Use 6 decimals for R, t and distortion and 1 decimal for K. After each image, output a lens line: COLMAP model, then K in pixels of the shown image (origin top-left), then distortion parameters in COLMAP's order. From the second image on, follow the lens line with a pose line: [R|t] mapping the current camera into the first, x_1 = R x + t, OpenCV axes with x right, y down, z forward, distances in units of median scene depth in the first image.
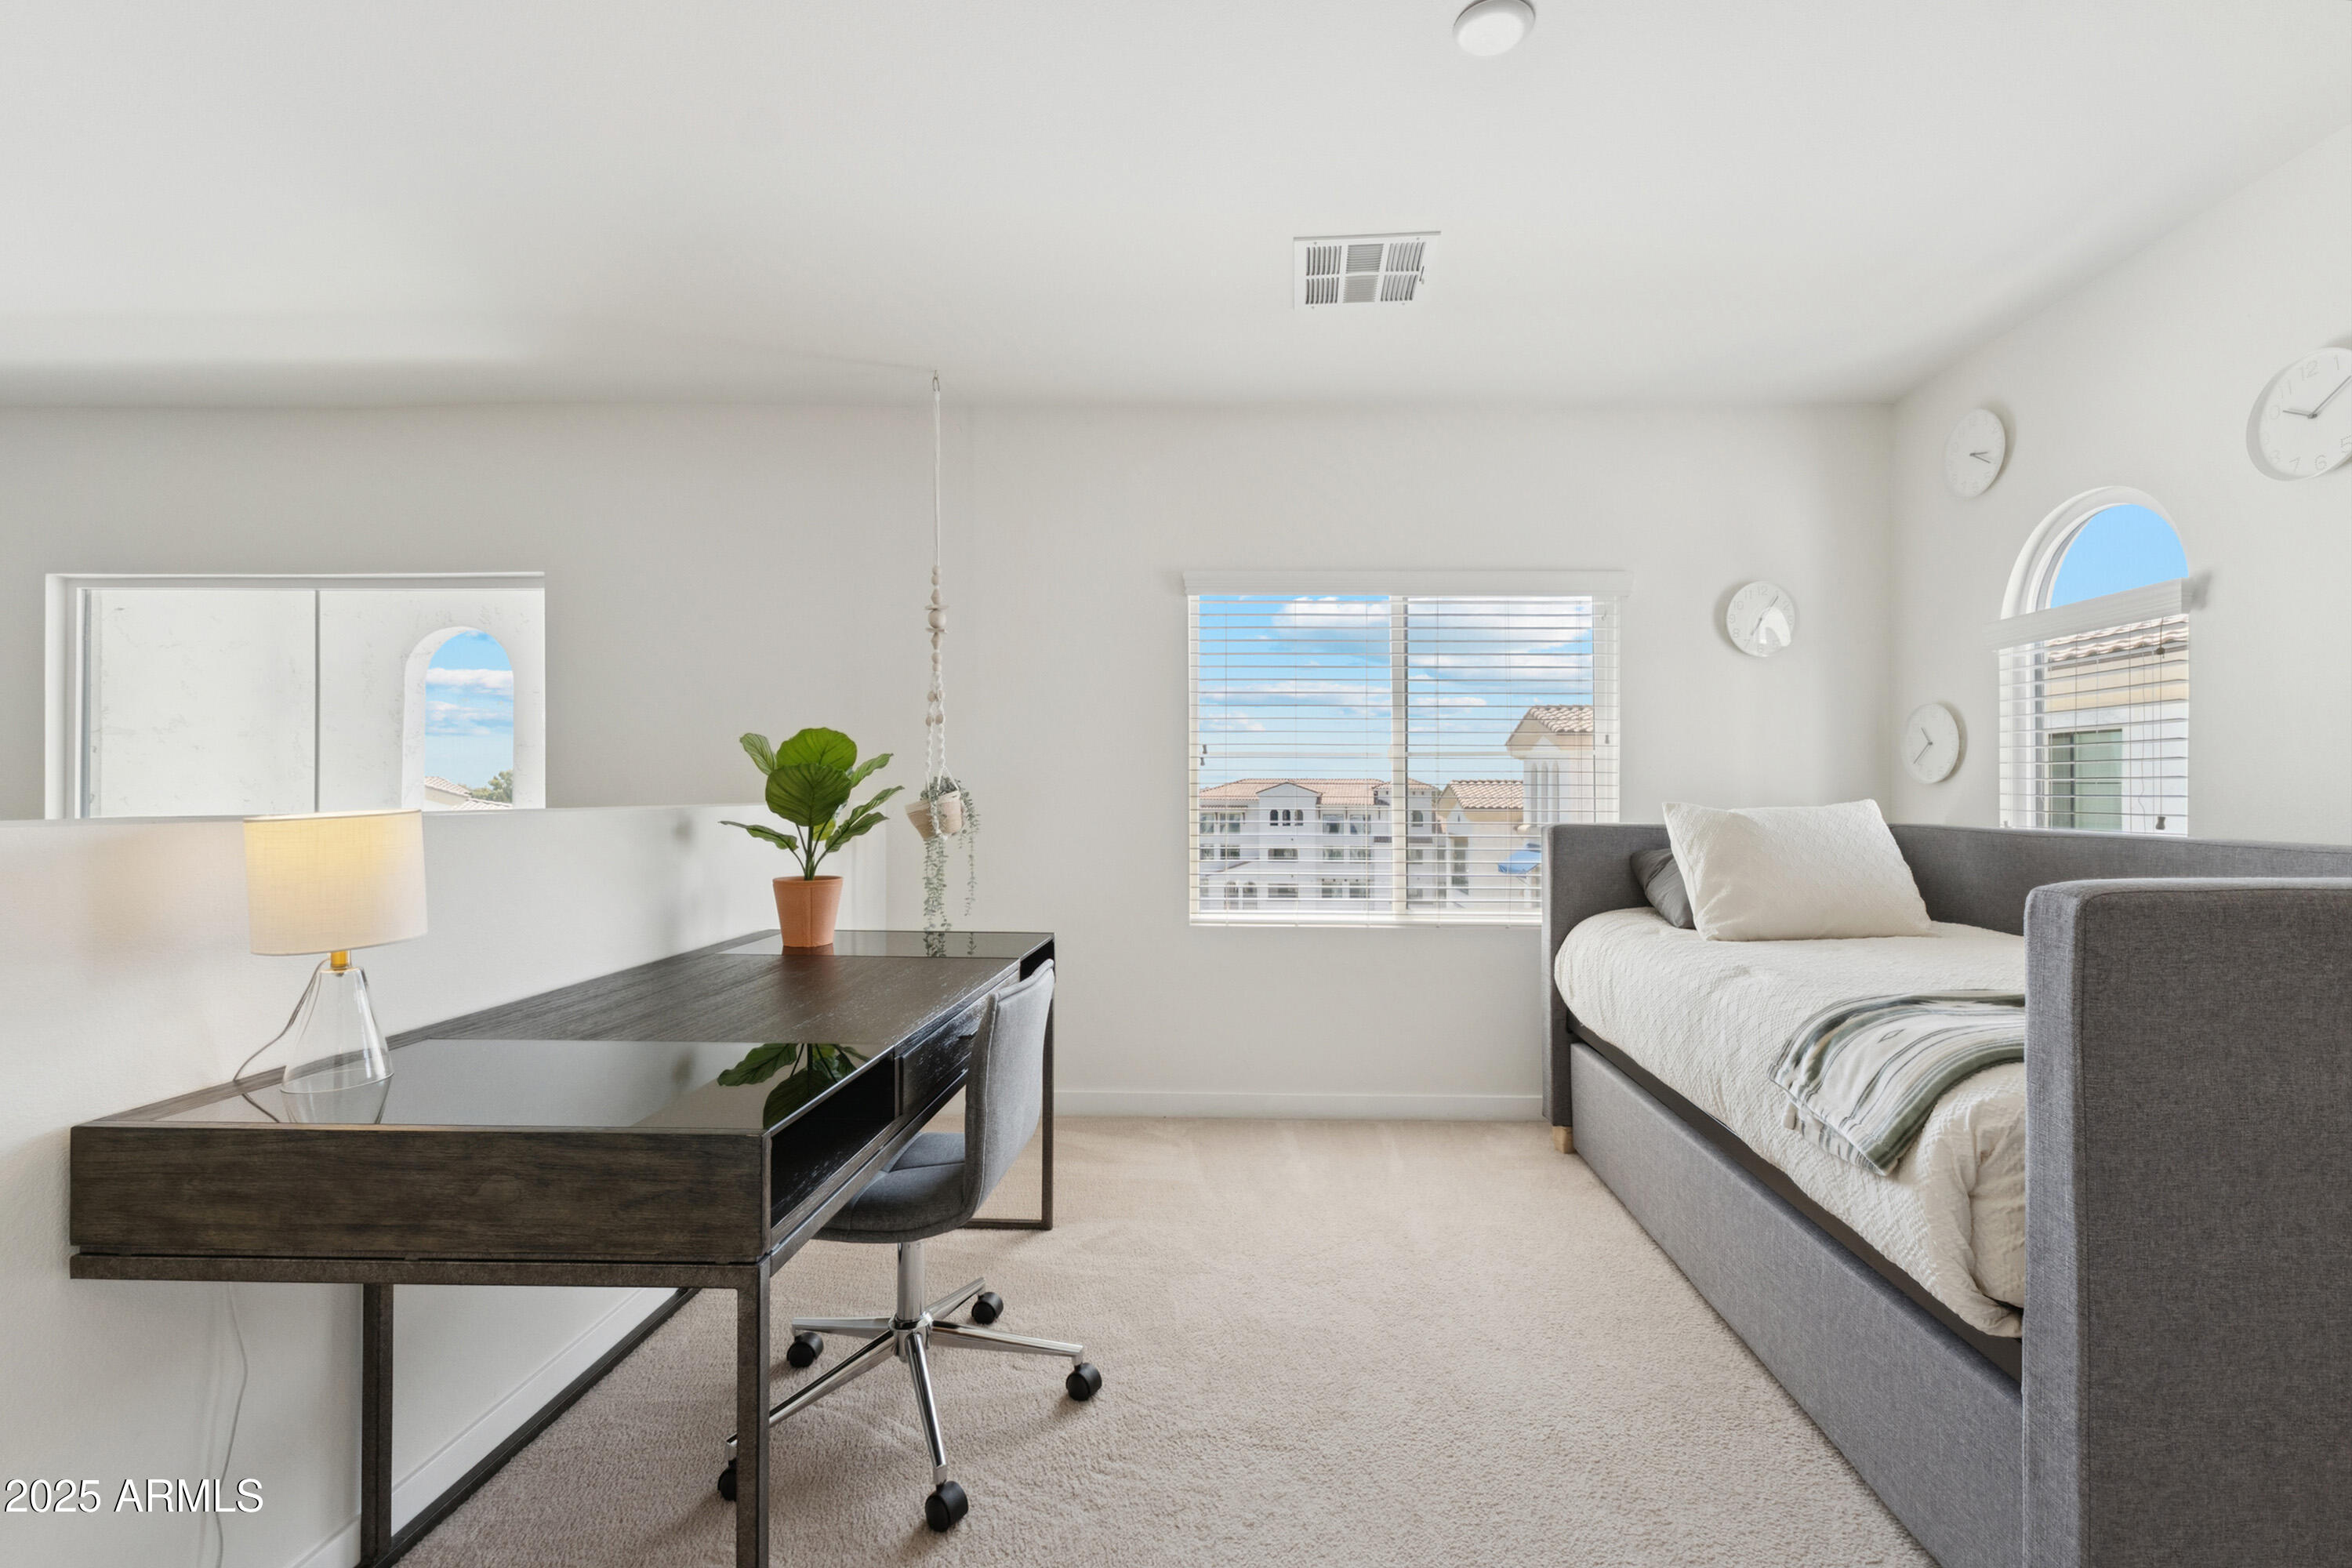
lens RADIAL K [[1038.7, 0, 1176.0], [0, 1038.7, 784.0], [0, 0, 1]] dist [0.008999, -0.000446]
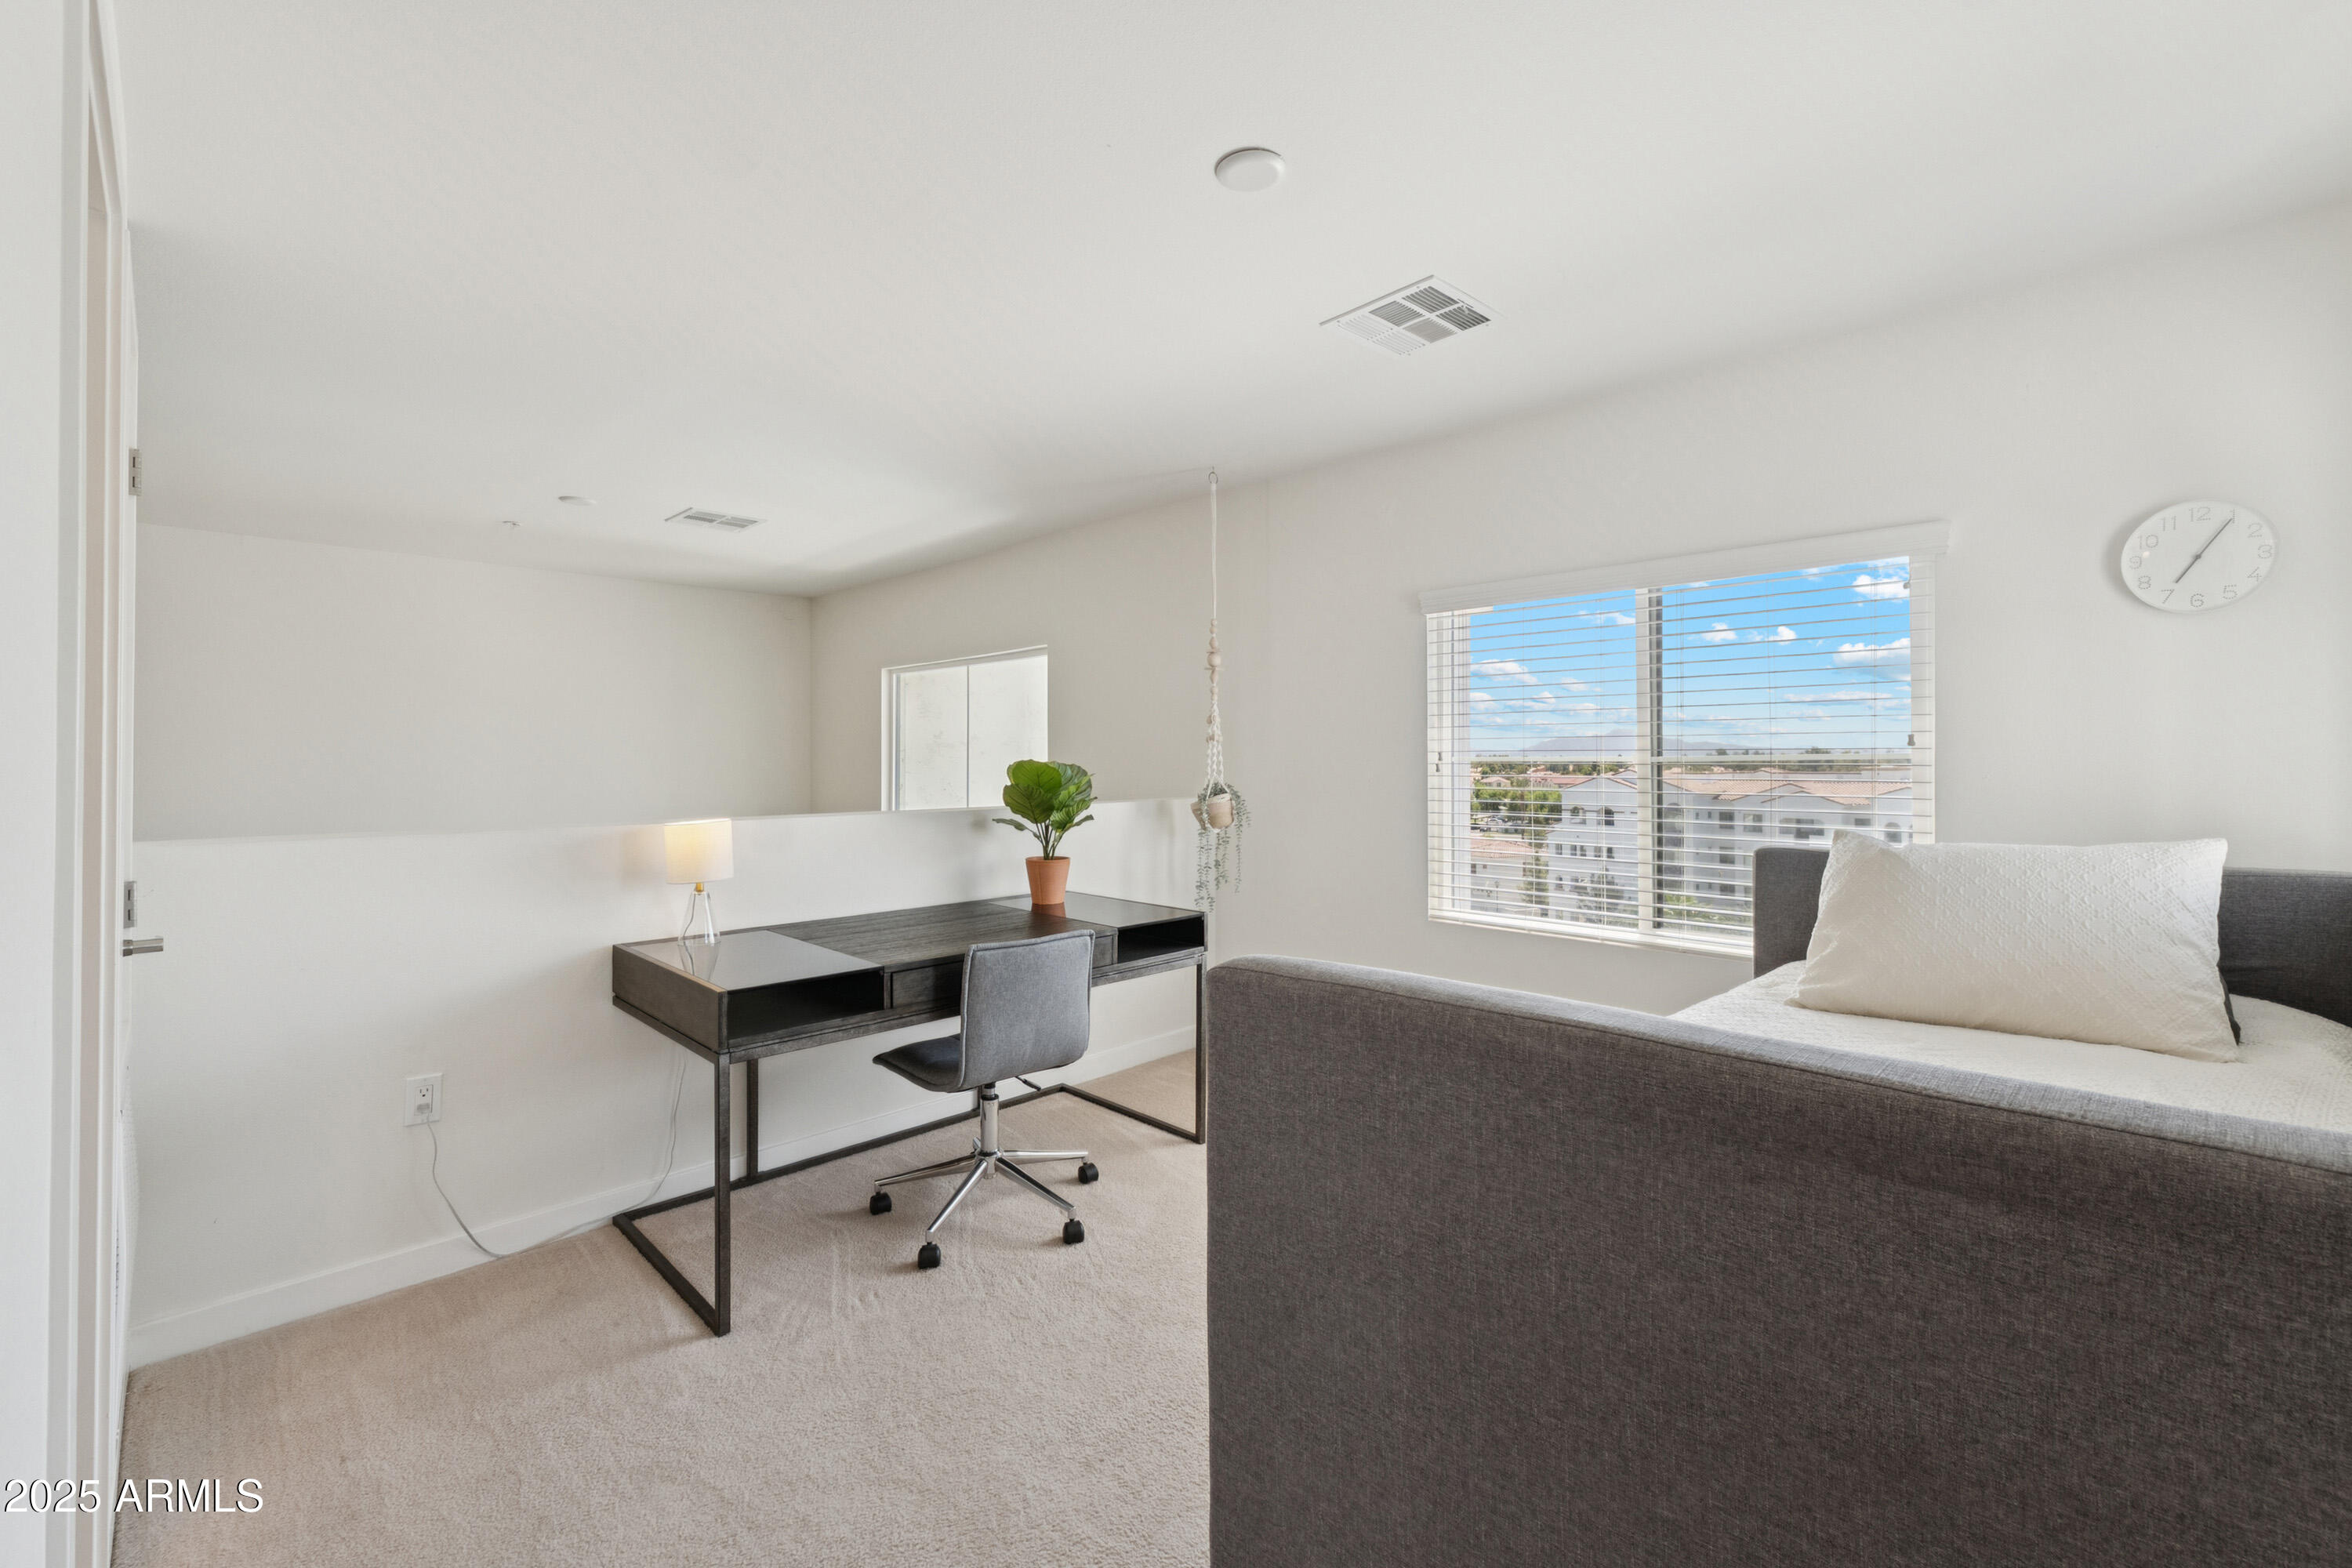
lens RADIAL K [[995.0, 0, 1176.4], [0, 995.0, 744.0], [0, 0, 1]] dist [0.009977, -0.000083]
pose [[0.714843, -0.014225, -0.699140, 0.724906], [0.012573, 0.999893, -0.007489, -0.055198], [0.699172, -0.003437, 0.714945, 0.102717]]
